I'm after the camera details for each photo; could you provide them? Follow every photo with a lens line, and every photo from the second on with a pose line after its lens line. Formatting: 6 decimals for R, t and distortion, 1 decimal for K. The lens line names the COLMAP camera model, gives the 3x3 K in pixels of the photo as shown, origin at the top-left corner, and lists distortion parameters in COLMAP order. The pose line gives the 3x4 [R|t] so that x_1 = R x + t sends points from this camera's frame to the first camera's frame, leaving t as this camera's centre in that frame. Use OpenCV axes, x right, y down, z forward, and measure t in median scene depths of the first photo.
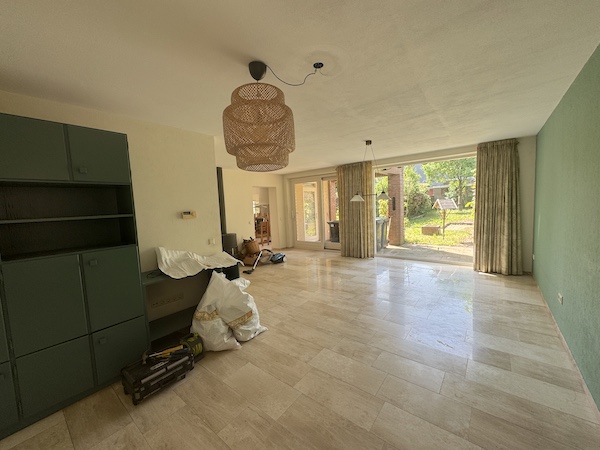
lens RADIAL K [[240.7, 0, 300.0], [0, 240.7, 225.0], [0, 0, 1]] dist [-0.000871, -0.000198]
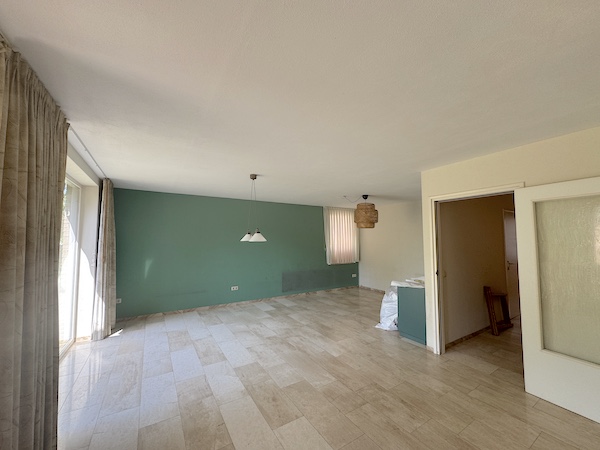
lens RADIAL K [[240.7, 0, 300.0], [0, 240.7, 225.0], [0, 0, 1]] dist [-0.000871, -0.000198]
pose [[-0.943196, 0.064730, 0.325870, -0.172392], [0.068636, 0.997642, 0.000491, -0.165501], [-0.325070, 0.022830, -0.945414, 1.975044]]
